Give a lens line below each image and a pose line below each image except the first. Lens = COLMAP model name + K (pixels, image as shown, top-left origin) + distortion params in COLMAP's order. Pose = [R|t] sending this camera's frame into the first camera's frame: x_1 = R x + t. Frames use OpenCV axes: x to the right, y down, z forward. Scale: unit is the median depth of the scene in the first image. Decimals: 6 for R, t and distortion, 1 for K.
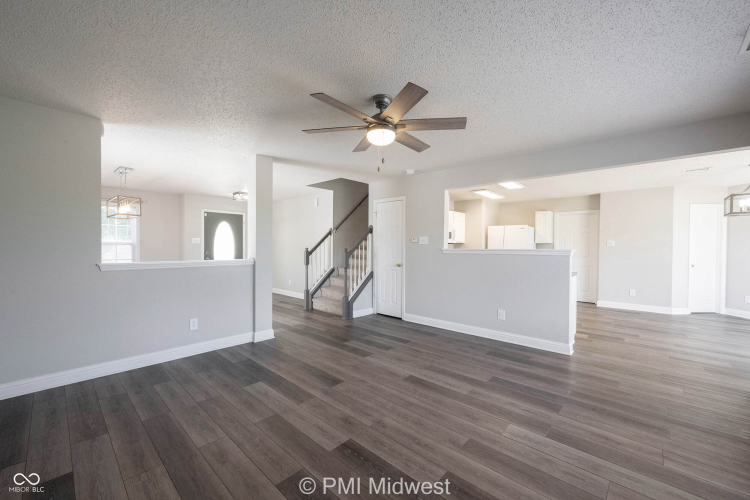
lens RADIAL K [[300.1, 0, 375.0], [0, 300.1, 250.0], [0, 0, 1]] dist [0.002028, 0.000108]
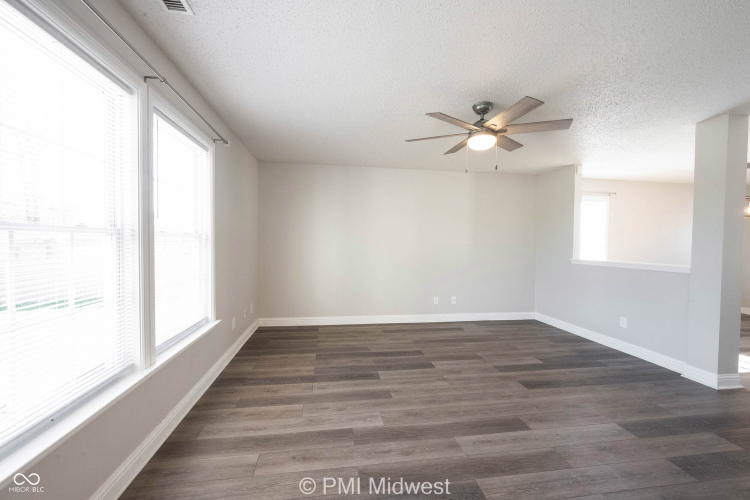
lens RADIAL K [[304.3, 0, 375.0], [0, 304.3, 250.0], [0, 0, 1]] dist [0.000887, 0.000130]
pose [[-0.620364, 0.003731, -0.784305, 0.690910], [-0.025794, 0.999351, 0.025156, -0.008765], [0.783890, 0.035837, -0.619865, 0.873078]]
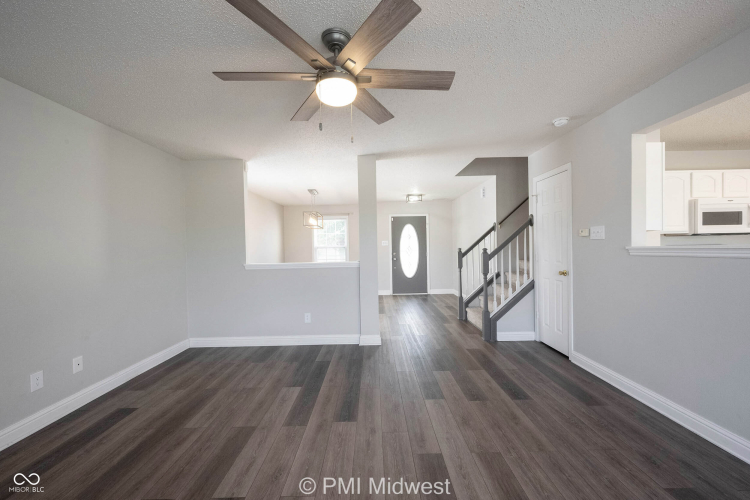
lens RADIAL K [[300.1, 0, 375.0], [0, 300.1, 250.0], [0, 0, 1]] dist [0.002028, 0.000108]
pose [[0.682458, -0.013253, -0.730805, 0.371323], [0.015951, 0.999868, -0.003237, -0.003921], [0.730751, -0.009448, 0.682579, 0.368019]]
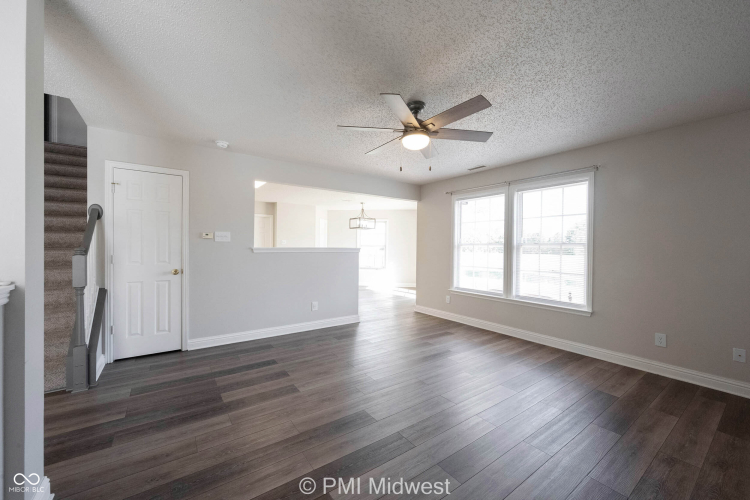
lens RADIAL K [[294.3, 0, 375.0], [0, 294.3, 250.0], [0, 0, 1]] dist [-0.001046, 0.000013]
pose [[0.201590, -0.014139, 0.979368, -0.640945], [0.001065, 0.999898, 0.014216, -0.009765], [-0.979469, -0.001823, 0.201585, 0.587842]]
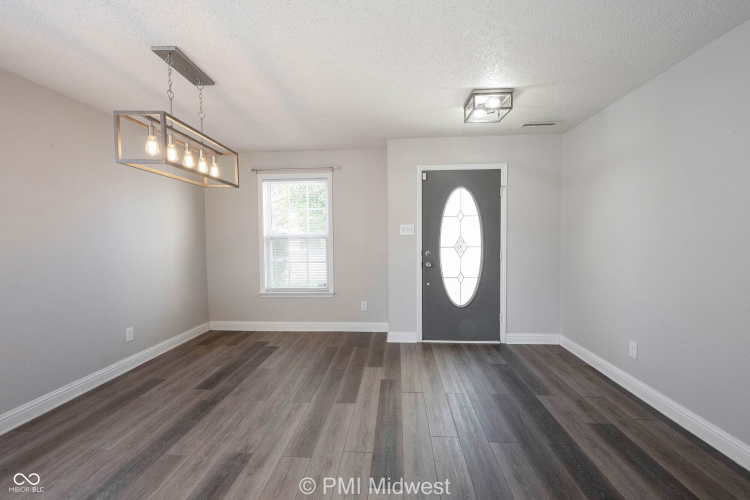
lens RADIAL K [[308.6, 0, 375.0], [0, 308.6, 250.0], [0, 0, 1]] dist [0.000955, -0.000070]
pose [[0.623842, 0.017204, -0.781361, -0.392647], [0.005604, 0.999634, 0.026485, -0.017855], [0.781531, -0.020901, 0.623517, 1.141824]]
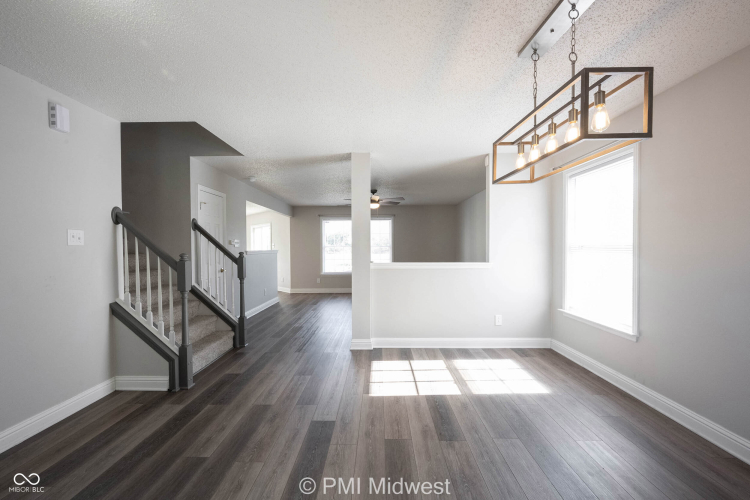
lens RADIAL K [[300.1, 0, 375.0], [0, 300.1, 250.0], [0, 0, 1]] dist [0.002028, 0.000108]
pose [[-0.670620, -0.005794, 0.741778, -1.184251], [0.010821, 0.999787, 0.017592, -0.026605], [-0.741722, 0.019825, -0.670414, 1.704400]]
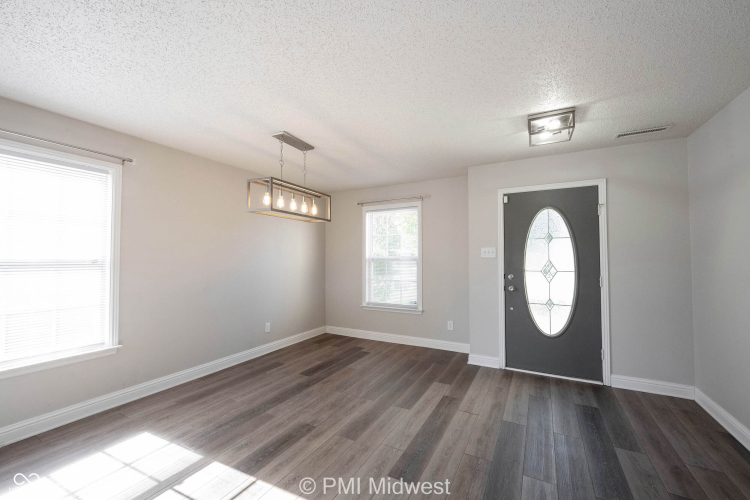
lens RADIAL K [[300.1, 0, 375.0], [0, 300.1, 250.0], [0, 0, 1]] dist [0.002028, 0.000108]
pose [[0.245313, -0.035839, -0.968781, -0.252476], [-0.008909, 0.999191, -0.039219, -0.023445], [0.969403, 0.018252, 0.244796, 1.244855]]
